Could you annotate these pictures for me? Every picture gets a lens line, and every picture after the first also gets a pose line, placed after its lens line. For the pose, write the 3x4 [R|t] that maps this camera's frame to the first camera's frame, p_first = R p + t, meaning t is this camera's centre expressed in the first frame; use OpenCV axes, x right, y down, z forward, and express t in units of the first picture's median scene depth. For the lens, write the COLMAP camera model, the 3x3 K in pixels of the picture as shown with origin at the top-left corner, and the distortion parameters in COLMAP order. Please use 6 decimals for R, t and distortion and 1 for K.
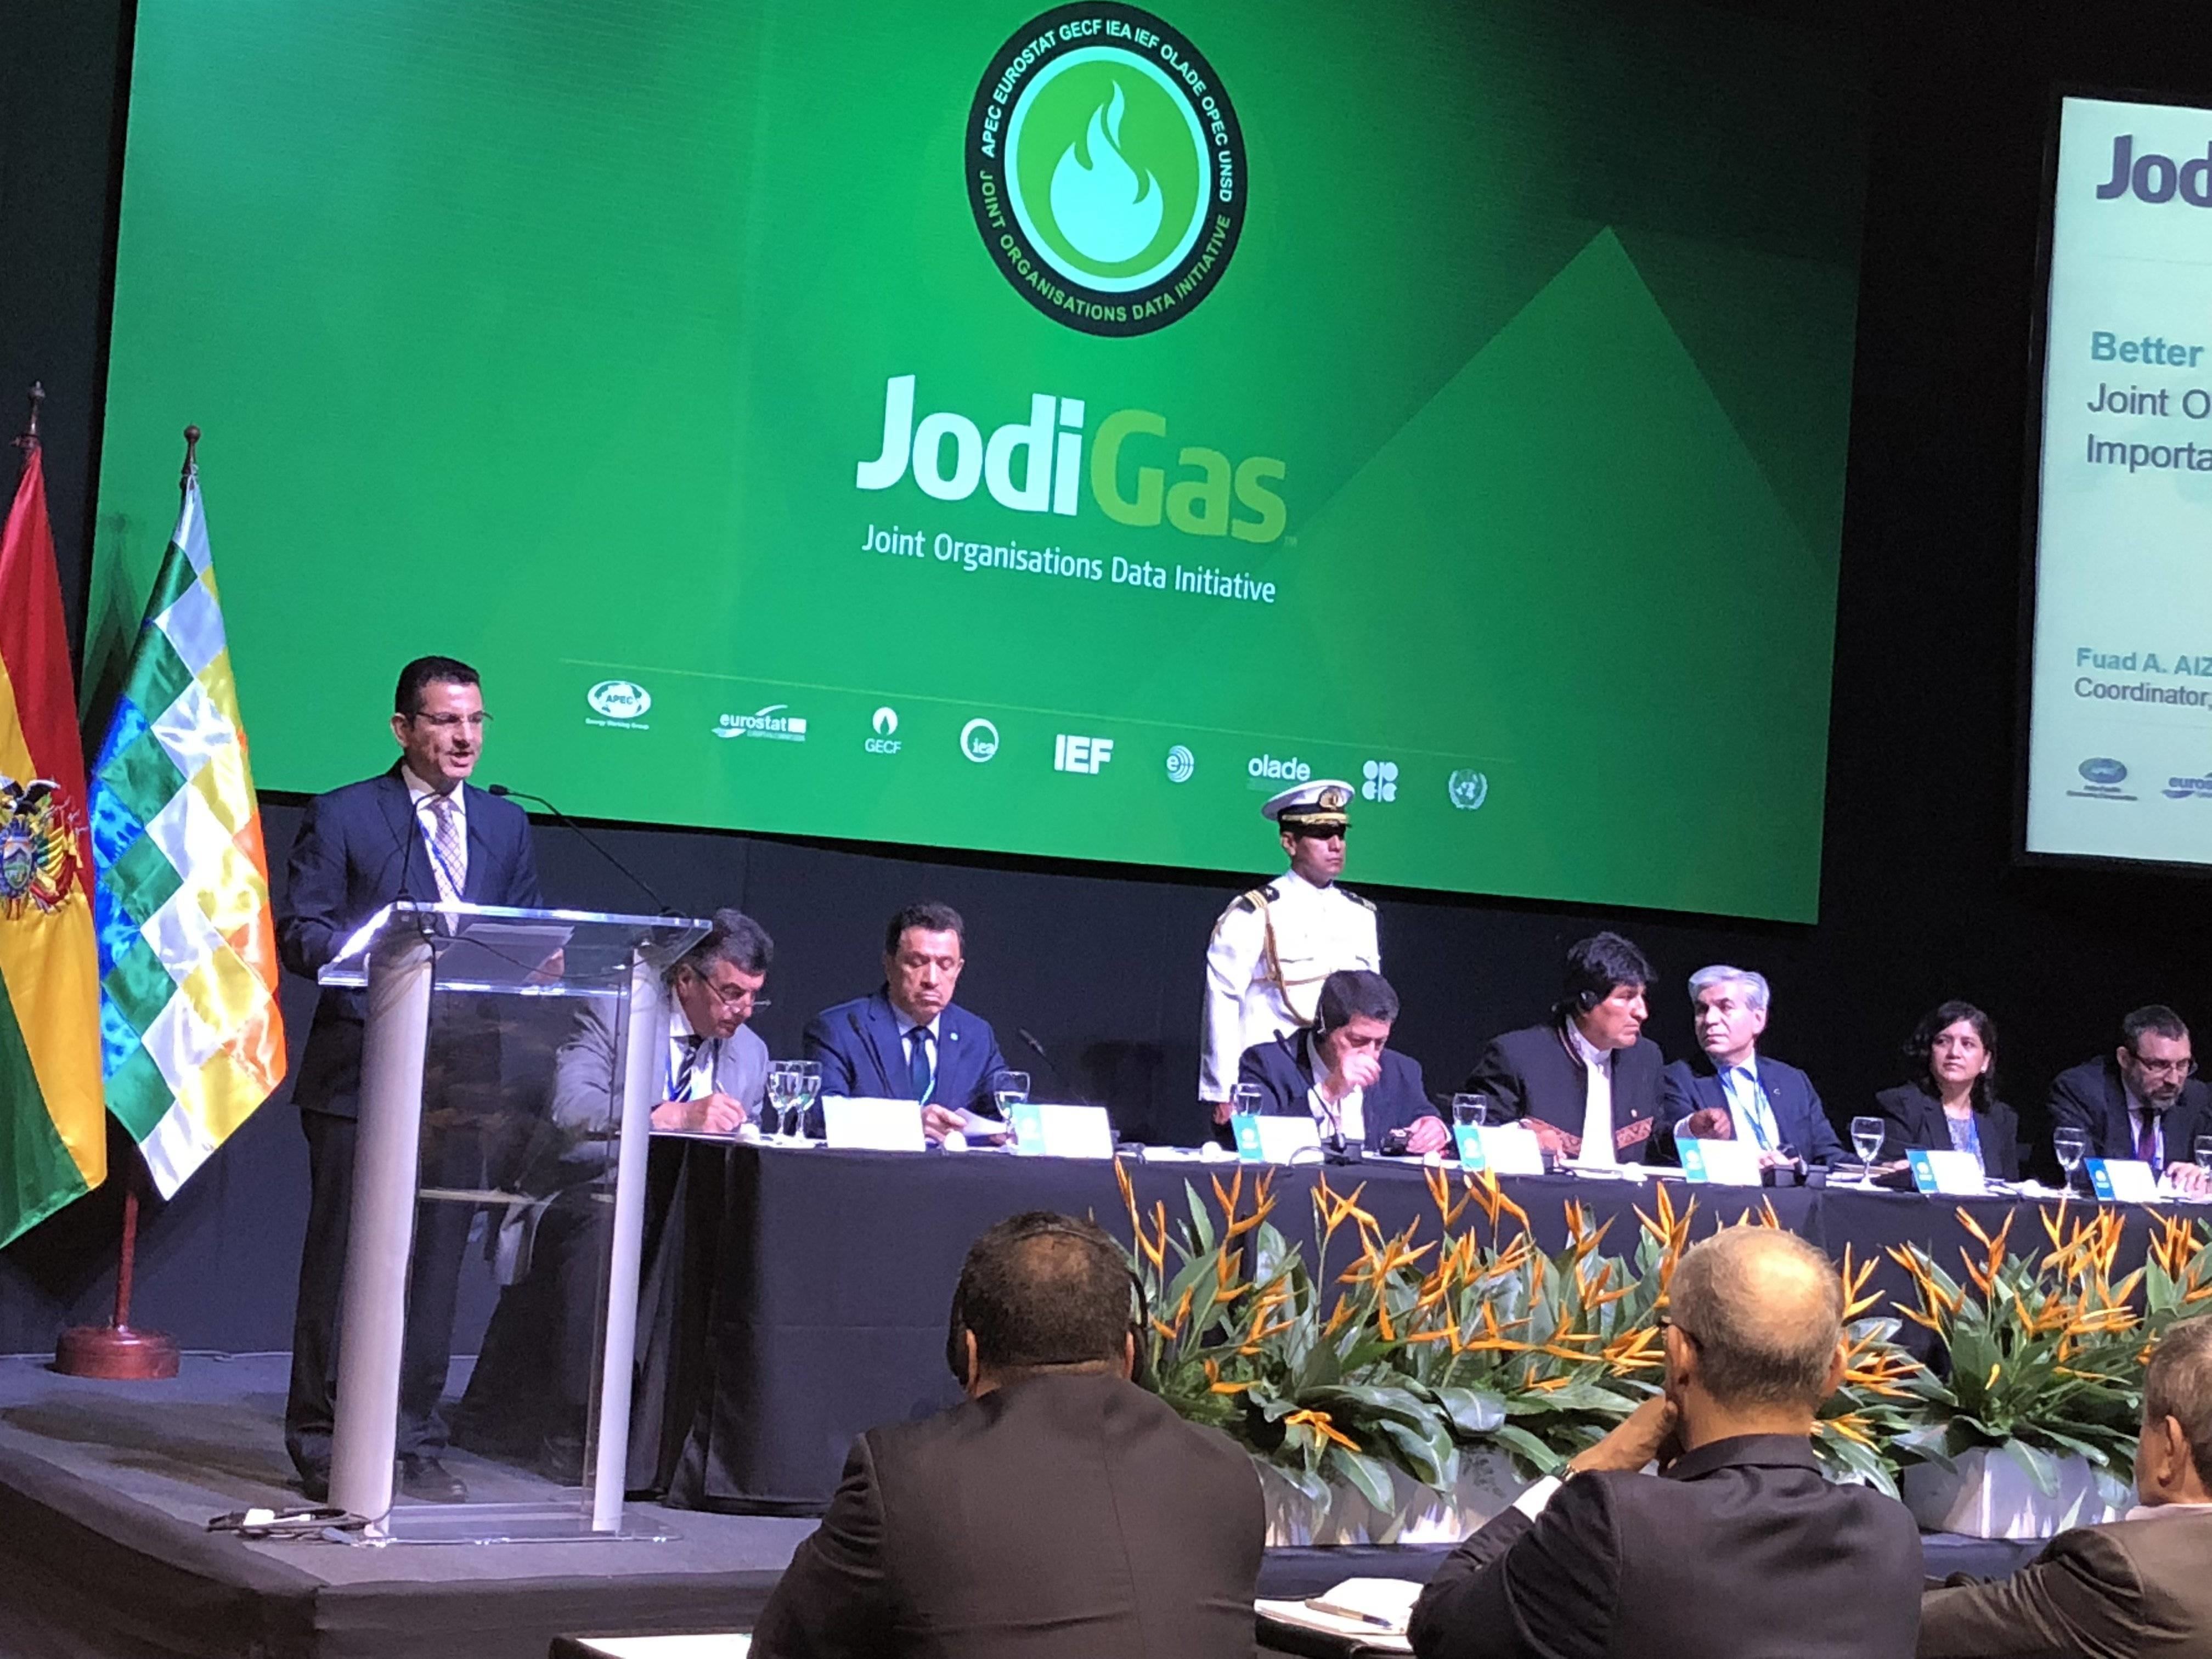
lens RADIAL K [[4087.3, 0, 1103.7], [0, 4087.3, 769.3], [0, 0, 1]] dist [0.205607, -0.227975]
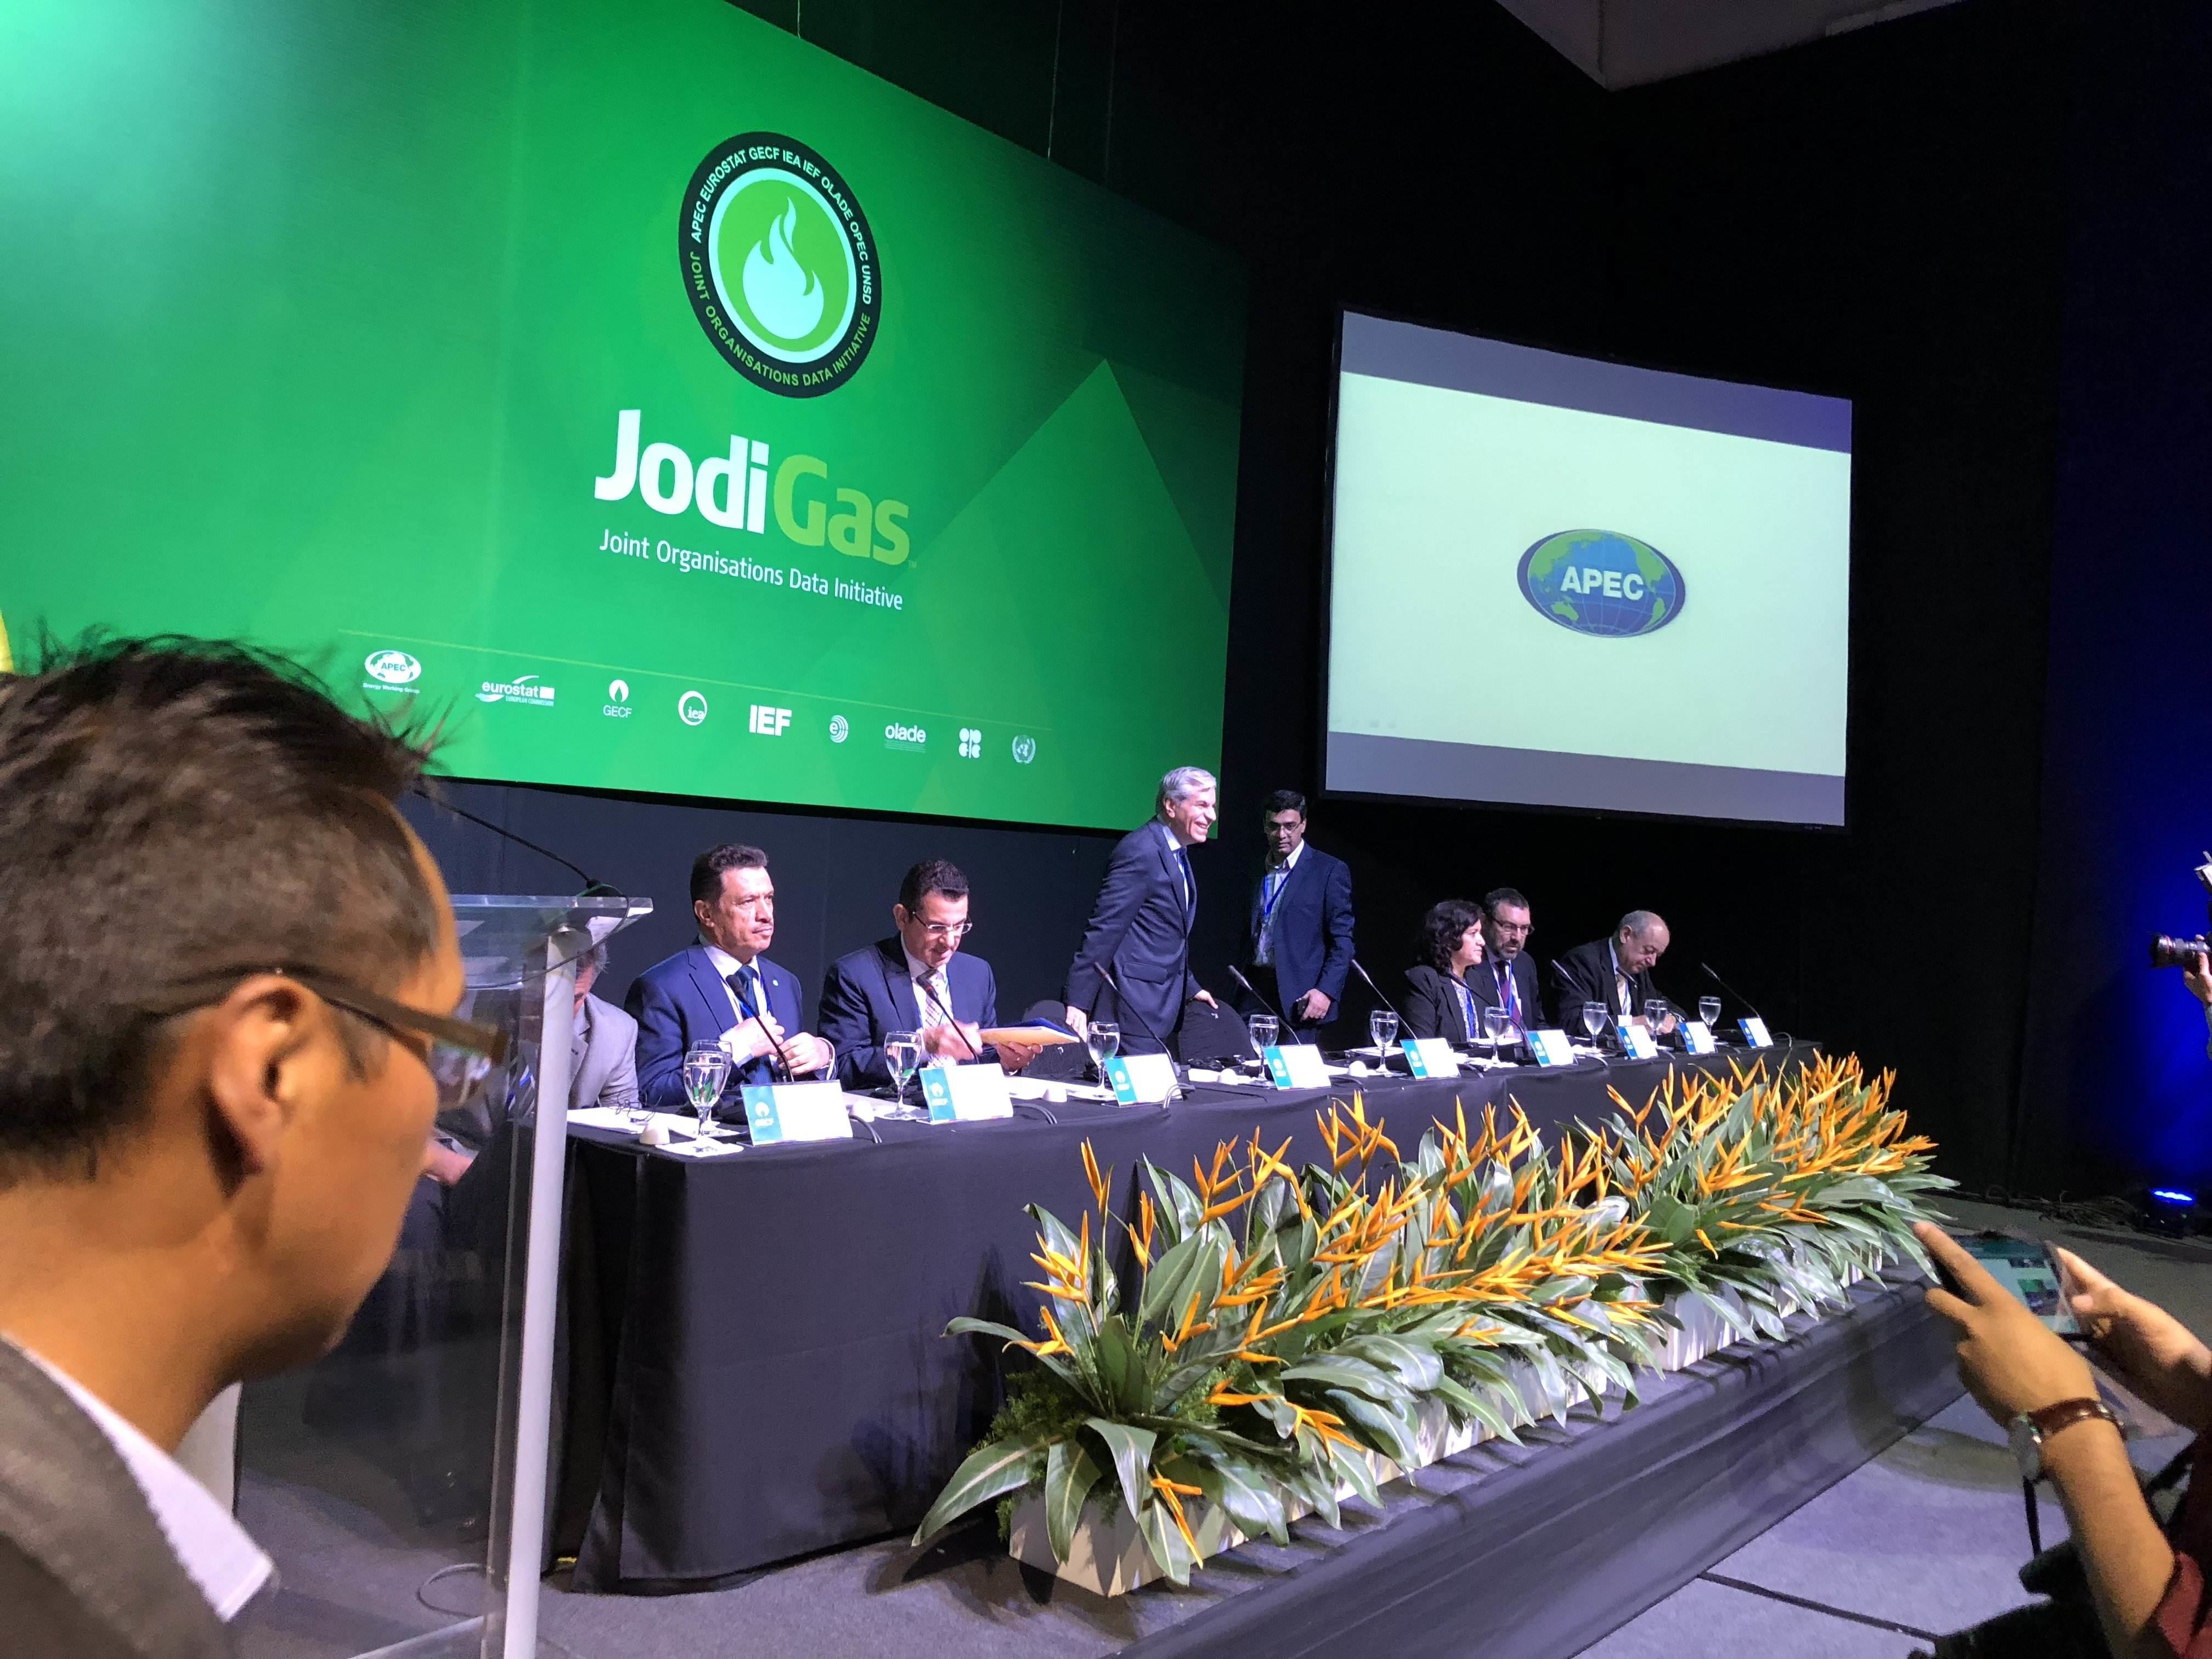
lens RADIAL K [[1791.8, 0, 1097.9], [0, 1791.8, 798.7], [0, 0, 1]] dist [0.130509, -0.463702]
pose [[0.953687, -0.006882, 0.300722, -0.078080], [-0.000984, 0.999662, 0.025996, 0.006198], [-0.300799, -0.025088, 0.953358, 0.432435]]
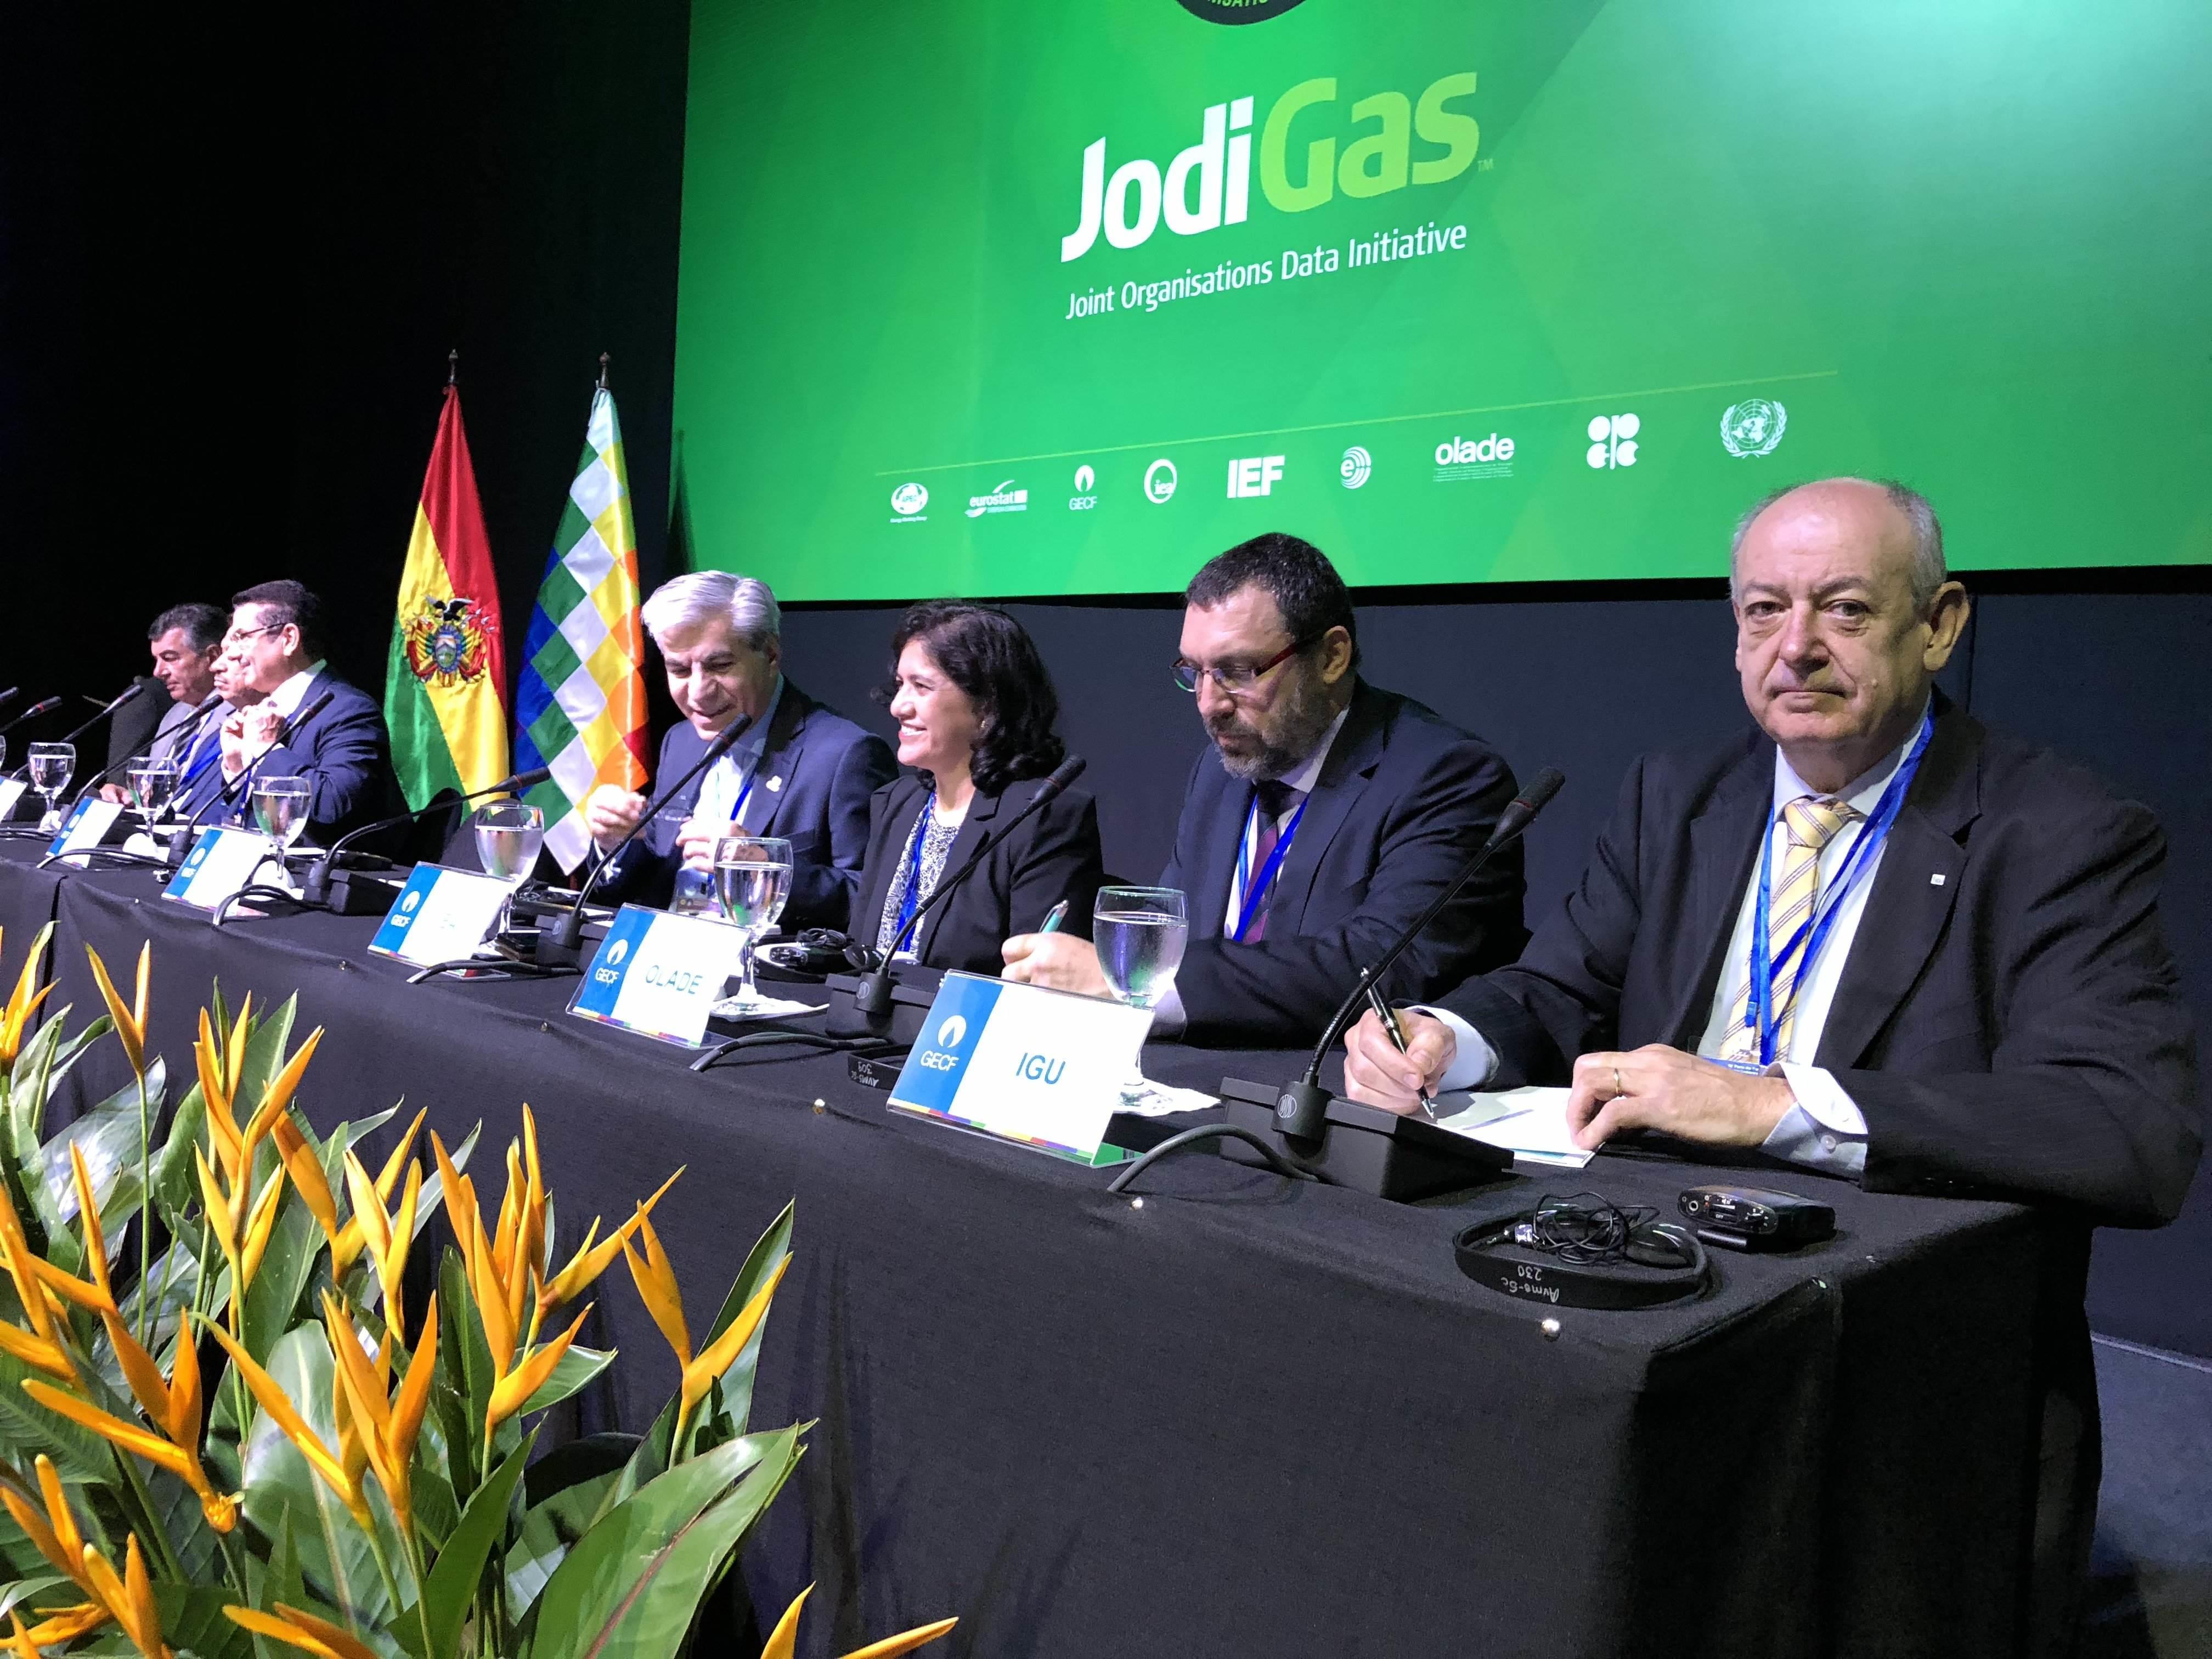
lens RADIAL K [[1791.8, 0, 1097.9], [0, 1791.8, 798.7], [0, 0, 1]] dist [0.130509, -0.463702]
pose [[0.234218, -0.024238, -0.971882, 0.385305], [0.007414, 0.999705, -0.023146, 0.079319], [0.972156, -0.001784, 0.234328, 0.880015]]
